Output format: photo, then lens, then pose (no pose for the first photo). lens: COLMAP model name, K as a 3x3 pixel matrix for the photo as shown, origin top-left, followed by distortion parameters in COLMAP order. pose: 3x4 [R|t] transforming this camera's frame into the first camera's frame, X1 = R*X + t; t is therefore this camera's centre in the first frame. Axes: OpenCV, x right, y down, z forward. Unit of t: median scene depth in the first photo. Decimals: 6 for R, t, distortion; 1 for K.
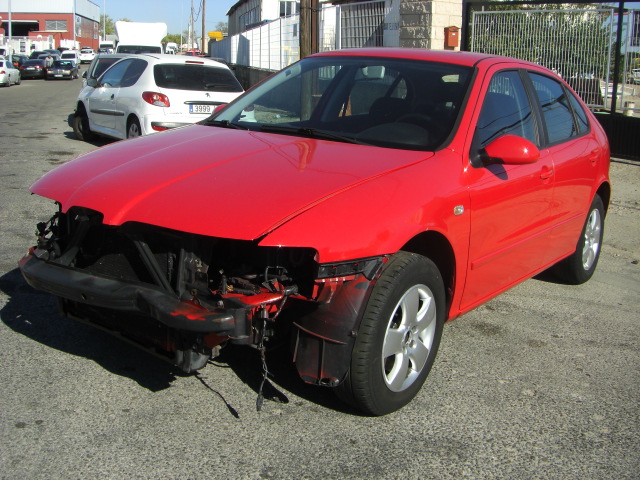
lens RADIAL K [[717.9, 0, 307.7], [0, 717.9, 195.5], [0, 0, 1]] dist [-0.202794, 0.177466]
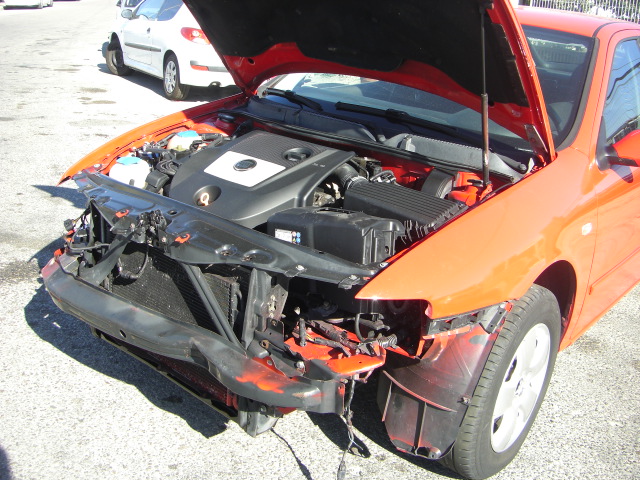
lens RADIAL K [[717.9, 0, 307.7], [0, 717.9, 195.5], [0, 0, 1]] dist [-0.202794, 0.177466]
pose [[0.998572, 0.034942, -0.040410, -0.081325], [-0.030602, 0.994165, 0.103436, -0.099700], [0.043789, -0.102052, 0.993815, 0.229652]]
